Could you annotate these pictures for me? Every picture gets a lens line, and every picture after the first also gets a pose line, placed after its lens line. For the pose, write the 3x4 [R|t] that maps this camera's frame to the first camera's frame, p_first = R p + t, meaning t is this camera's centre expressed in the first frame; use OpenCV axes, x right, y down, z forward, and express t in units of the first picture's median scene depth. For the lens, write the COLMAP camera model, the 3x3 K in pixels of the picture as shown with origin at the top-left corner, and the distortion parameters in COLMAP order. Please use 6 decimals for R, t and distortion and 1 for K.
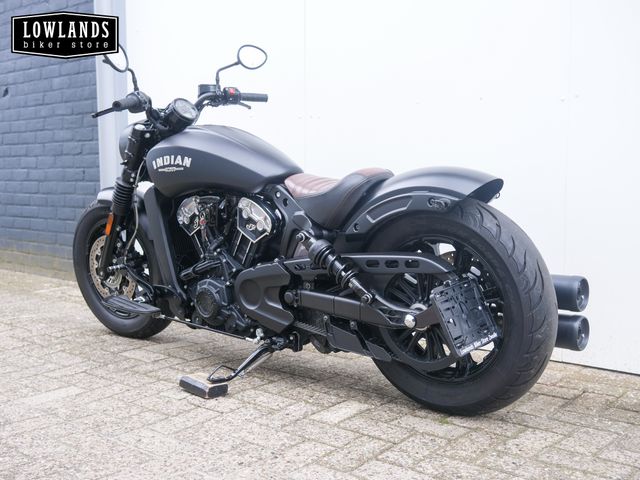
lens RADIAL K [[751.9, 0, 319.3], [0, 751.9, 239.8], [0, 0, 1]] dist [0.000415, 0.000000]
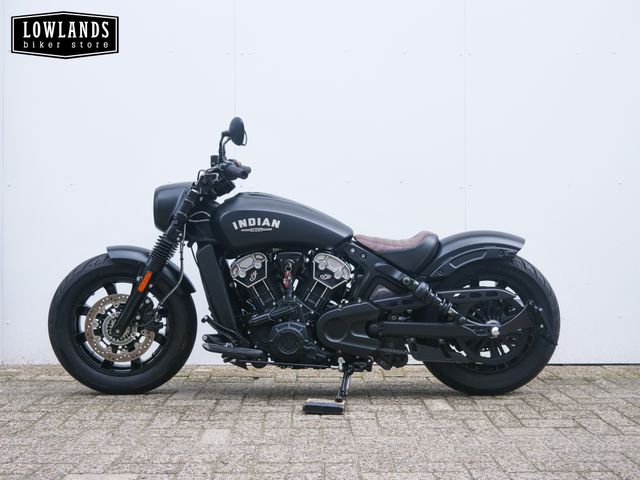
lens RADIAL K [[751.9, 0, 324.2], [0, 751.9, 241.3], [0, 0, 1]] dist [0.000415, 0.000000]
pose [[0.752696, 0.002283, 0.658364, -0.922231], [0.053258, 0.996506, -0.064344, 0.004697], [-0.656211, 0.083495, 0.749944, 0.061950]]
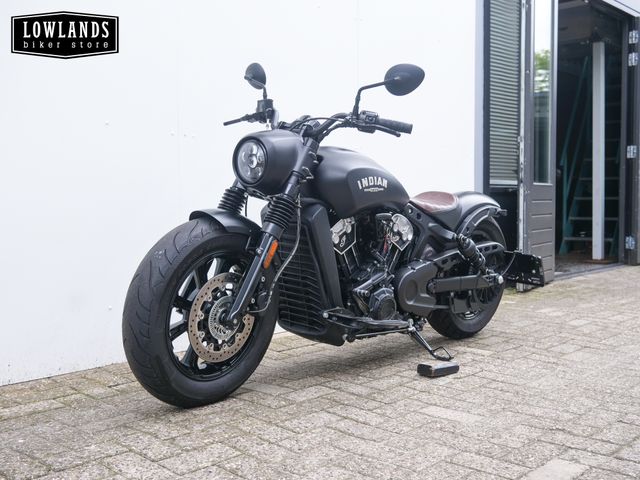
lens RADIAL K [[751.9, 0, 317.7], [0, 751.9, 240.9], [0, 0, 1]] dist [0.000415, 0.000000]
pose [[0.038287, -0.044344, 0.998282, -1.316640], [0.099879, 0.994182, 0.040331, -0.075223], [-0.994263, 0.098163, 0.042493, 1.084217]]
